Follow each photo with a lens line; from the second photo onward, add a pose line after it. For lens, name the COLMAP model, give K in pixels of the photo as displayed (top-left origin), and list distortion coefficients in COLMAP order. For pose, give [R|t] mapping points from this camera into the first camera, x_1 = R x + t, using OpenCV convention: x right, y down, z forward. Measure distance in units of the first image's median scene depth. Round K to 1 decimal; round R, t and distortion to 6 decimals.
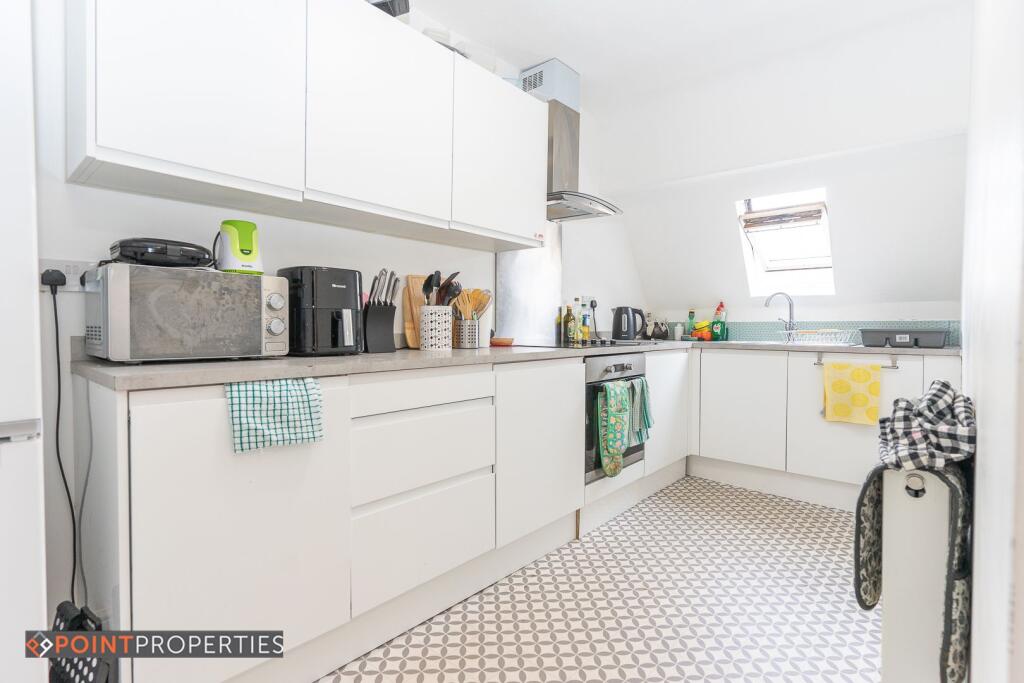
lens RADIAL K [[494.1, 0, 512.0], [0, 494.1, 341.5], [0, 0, 1]] dist [0.001048, -0.000109]
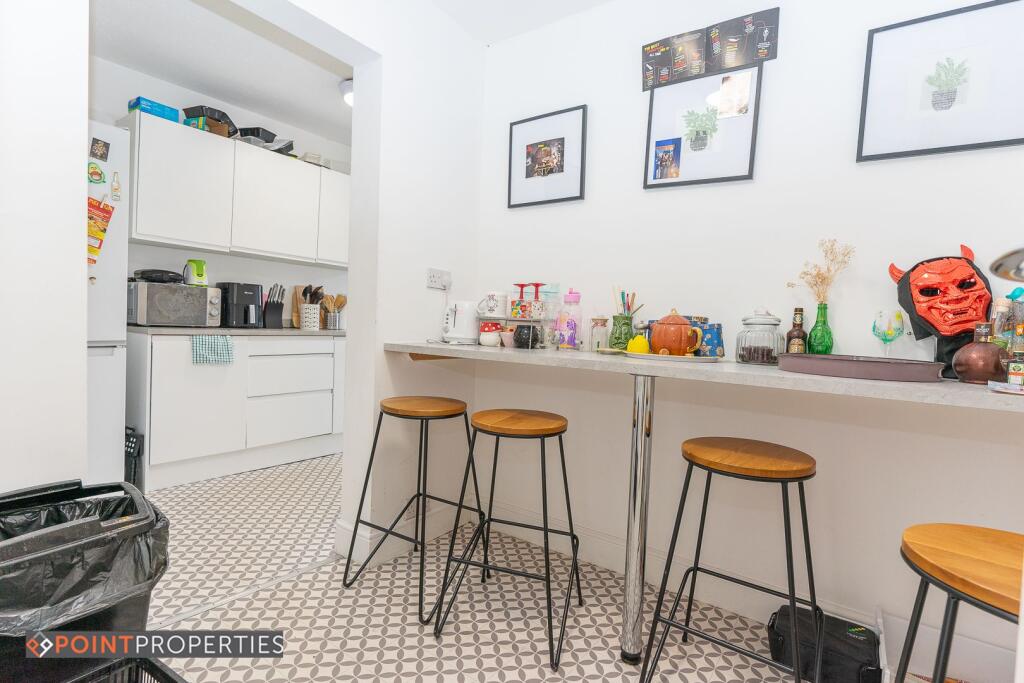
lens RADIAL K [[482.0, 0, 512.0], [0, 482.0, 341.5], [0, 0, 1]] dist [-0.014139, -0.000026]
pose [[0.994544, 0.029718, 0.099997, 0.519259], [-0.030527, 0.999512, 0.006570, 0.037123], [-0.099753, -0.009587, 0.994966, -1.028853]]
